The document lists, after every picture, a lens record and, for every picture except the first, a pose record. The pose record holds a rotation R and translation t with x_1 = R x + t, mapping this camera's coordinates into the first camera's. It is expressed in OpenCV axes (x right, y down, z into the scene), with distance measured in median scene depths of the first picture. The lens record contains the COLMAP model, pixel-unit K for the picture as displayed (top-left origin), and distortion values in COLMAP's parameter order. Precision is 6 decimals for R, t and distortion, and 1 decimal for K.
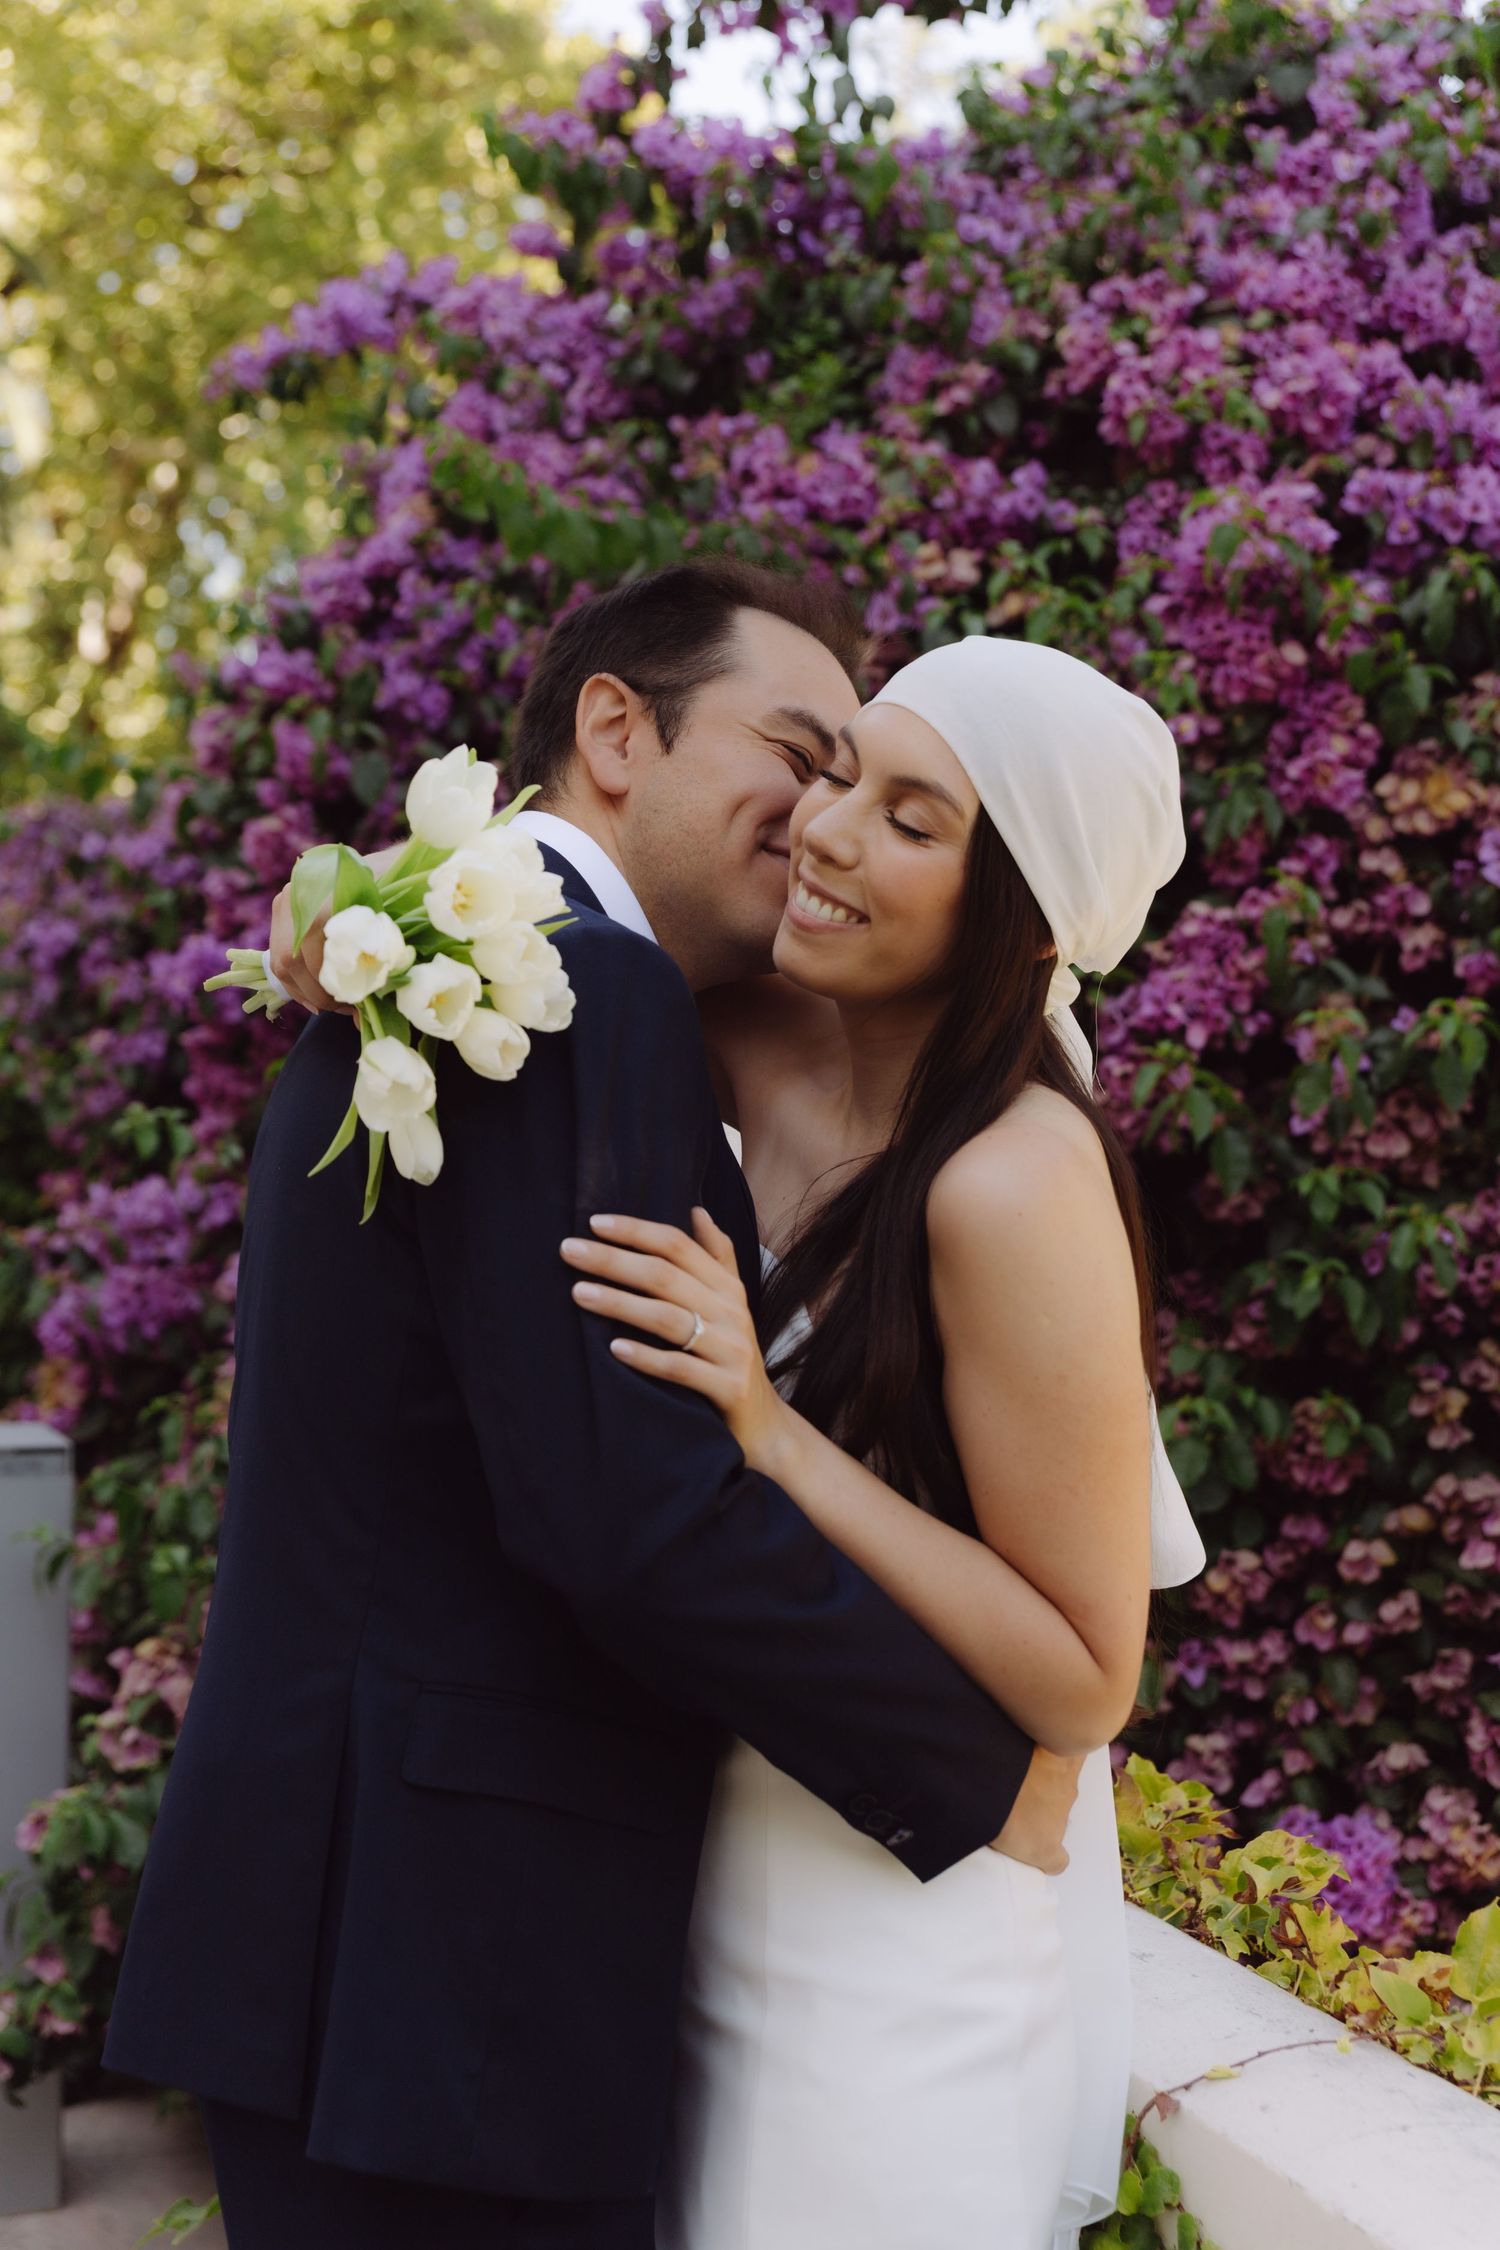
lens RADIAL K [[3247.3, 0, 750.0], [0, 3247.3, 1125.0], [0, 0, 1]] dist [0.009800, 0.023732]
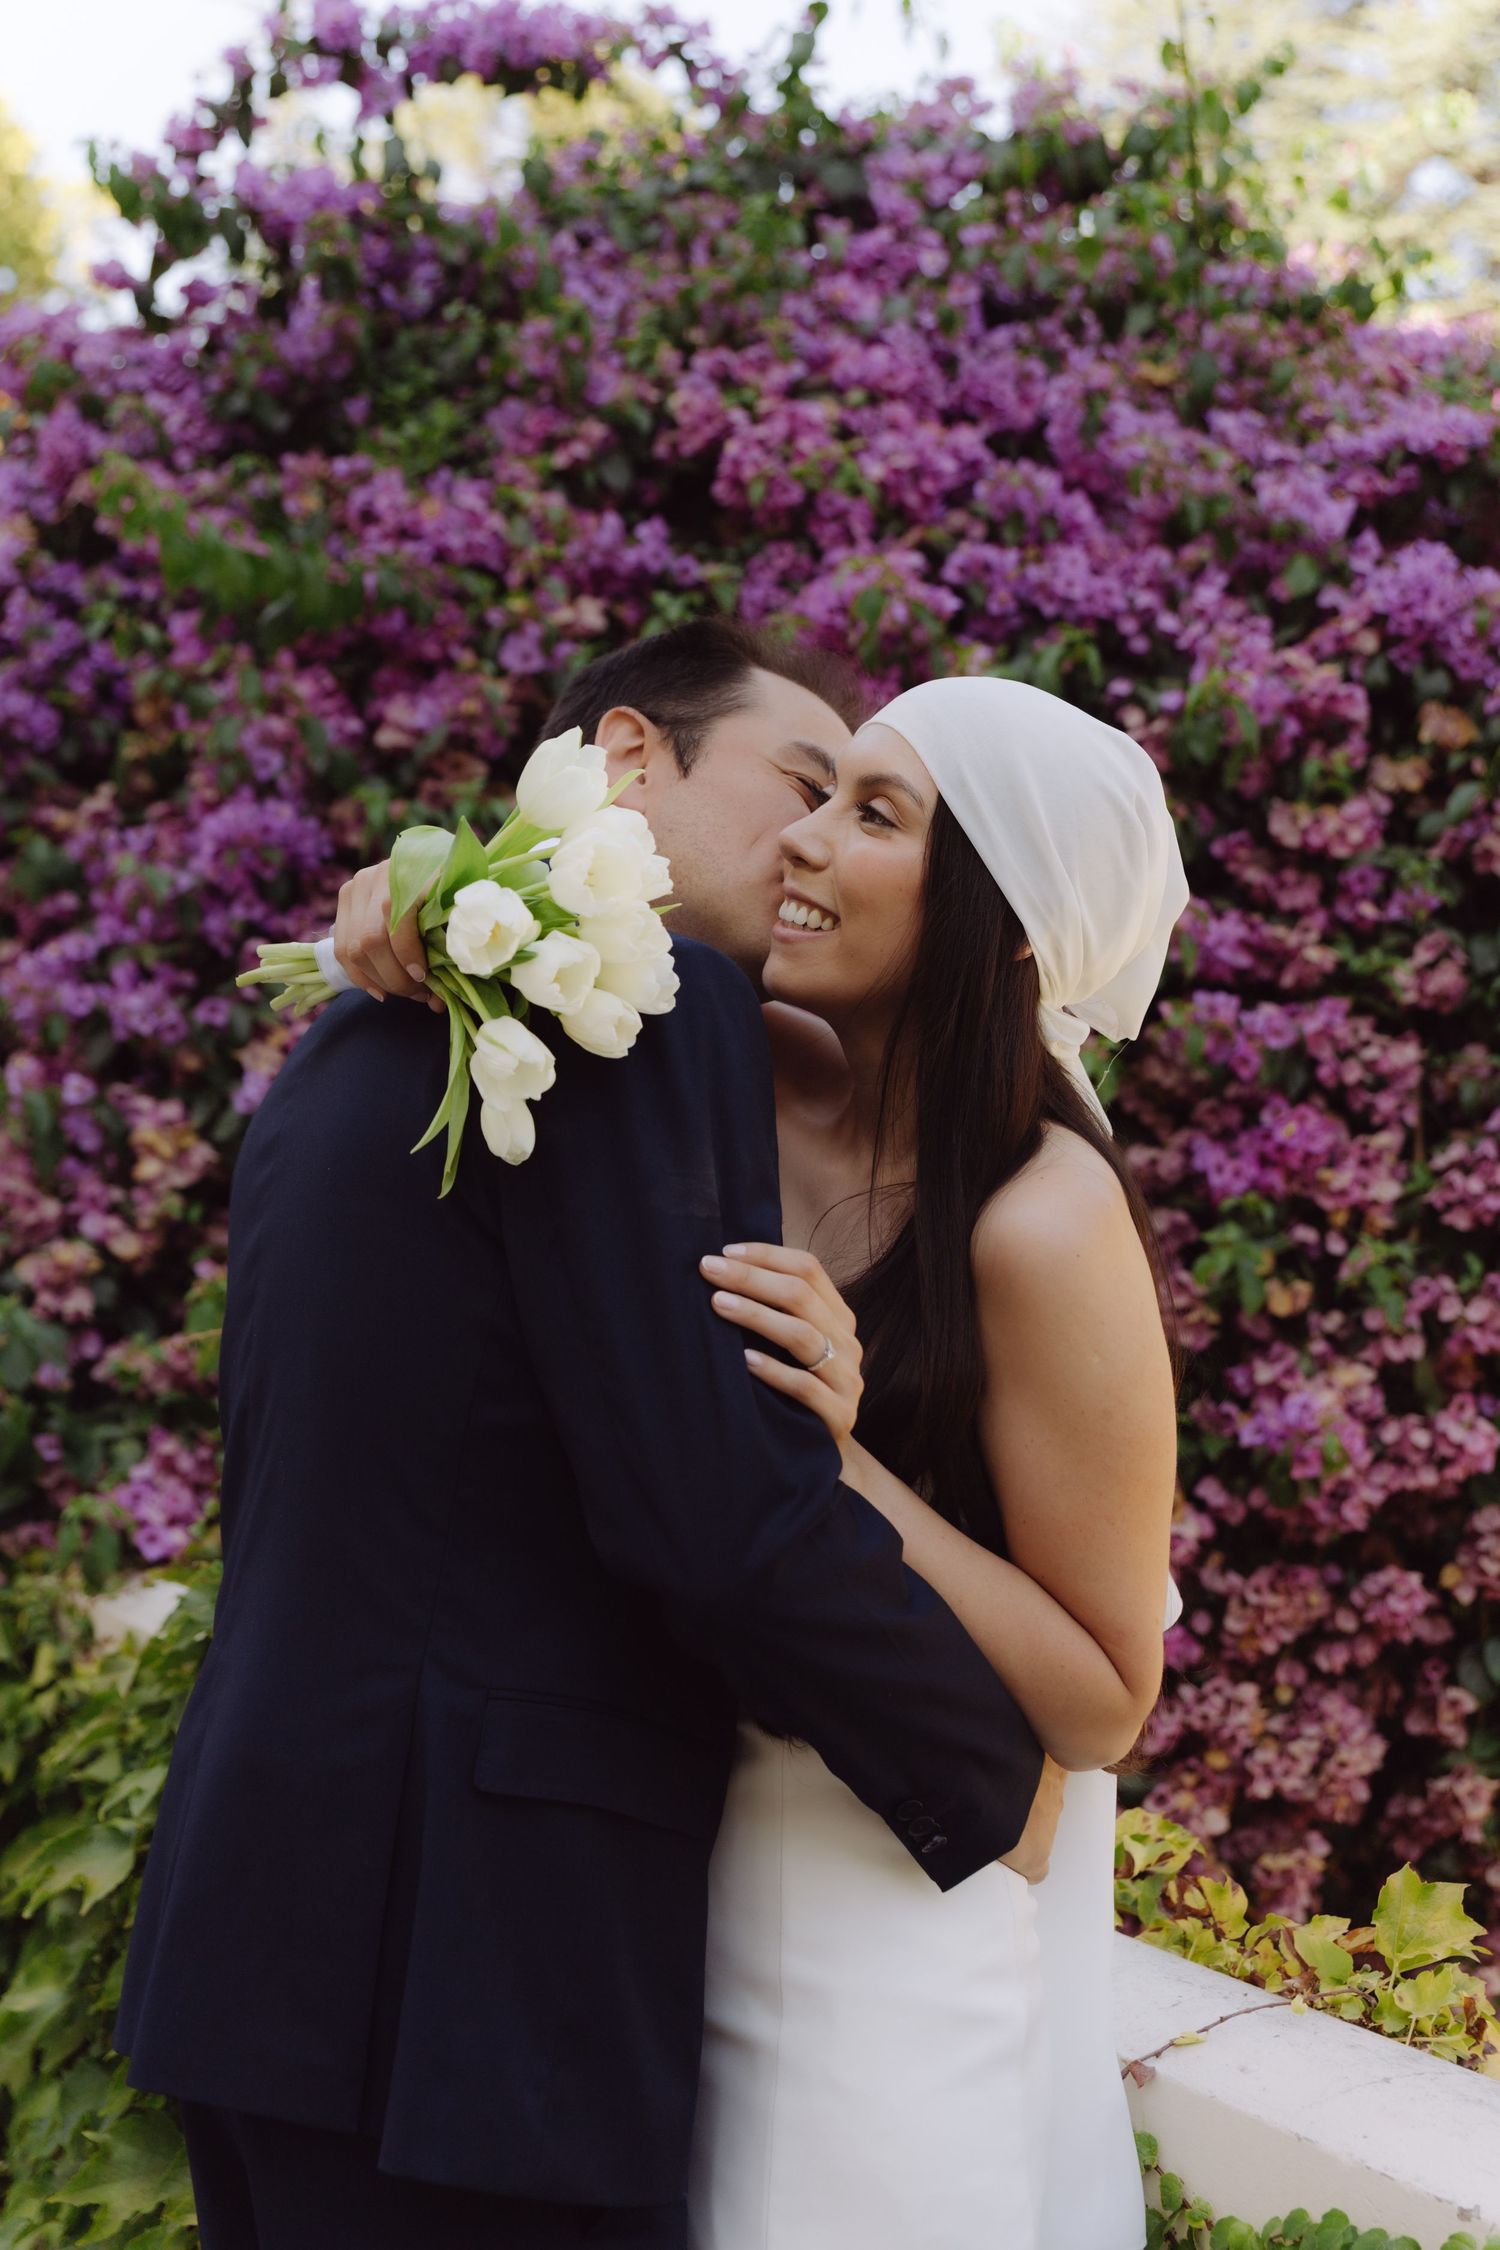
lens RADIAL K [[3083.6, 0, 750.0], [0, 3083.6, 1125.0], [0, 0, 1]] dist [-0.017954, 0.094735]
pose [[0.973363, 0.010920, 0.229011, -0.109191], [-0.009269, 0.999923, -0.008284, 0.000541], [-0.229084, 0.005940, 0.973389, 0.022063]]
